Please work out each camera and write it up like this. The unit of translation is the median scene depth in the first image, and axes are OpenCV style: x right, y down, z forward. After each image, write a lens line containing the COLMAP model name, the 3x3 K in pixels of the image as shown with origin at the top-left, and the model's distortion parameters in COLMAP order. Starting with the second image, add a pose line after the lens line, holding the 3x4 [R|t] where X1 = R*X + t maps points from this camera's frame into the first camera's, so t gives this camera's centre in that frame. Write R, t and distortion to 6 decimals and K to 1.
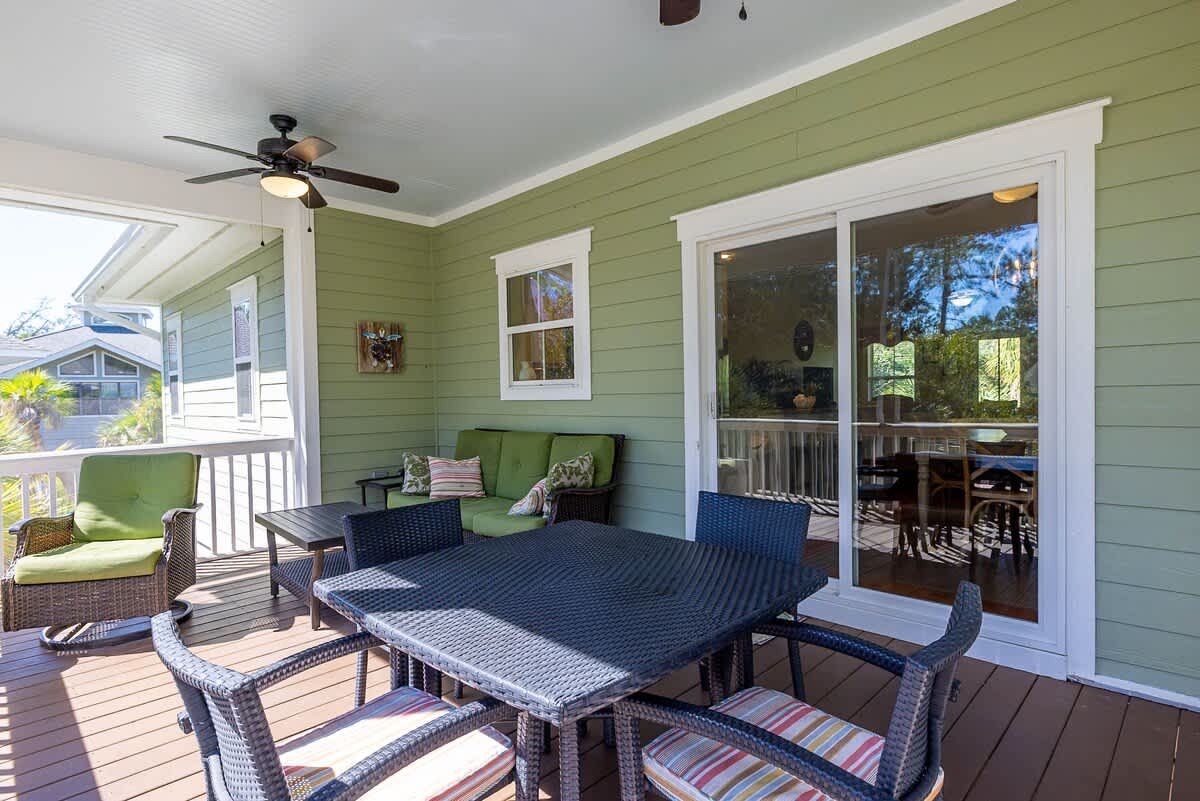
lens RADIAL K [[619.4, 0, 600.0], [0, 619.4, 400.5], [0, 0, 1]] dist [-0.000230, -0.000052]
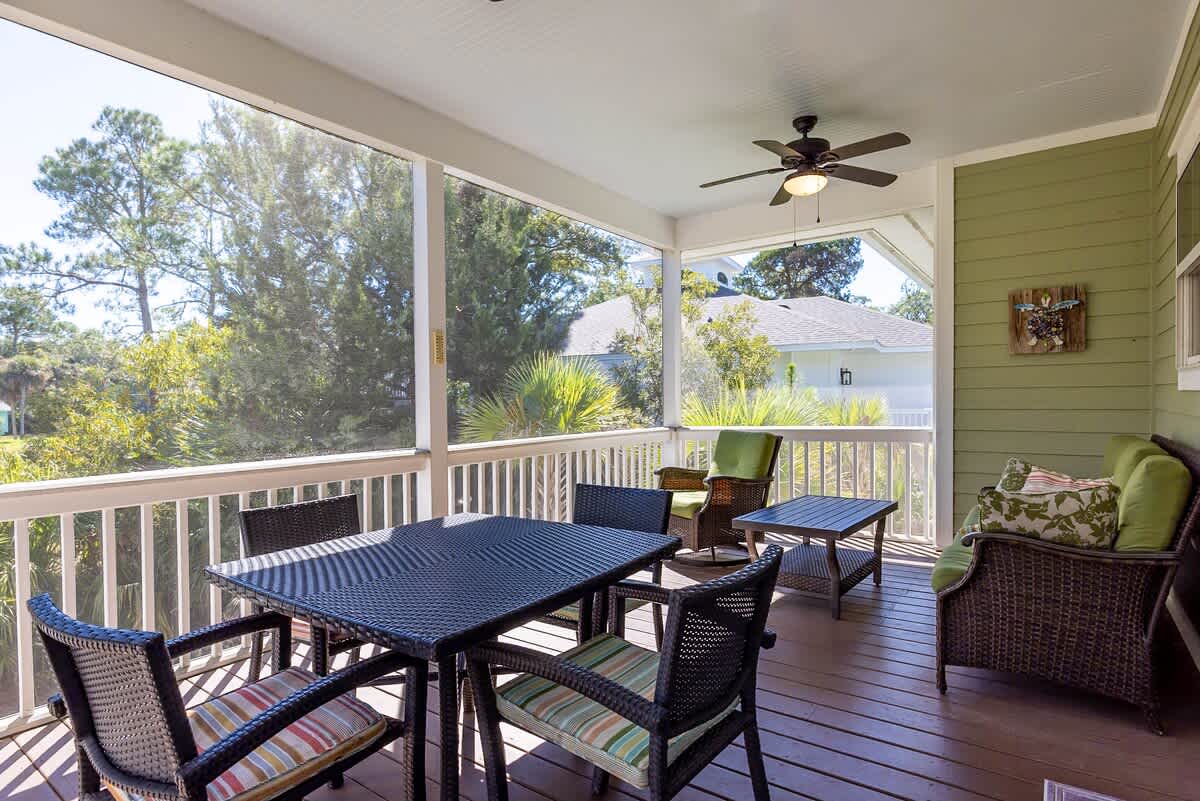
lens RADIAL K [[645.7, 0, 601.3], [0, 645.7, 388.0], [0, 0, 1]] dist [0.001392, 0.000099]
pose [[0.160088, 0.001294, -0.987102, 0.357935], [-0.001890, 0.999998, 0.001004, -0.002211], [0.987101, 0.001705, 0.160090, 0.346878]]
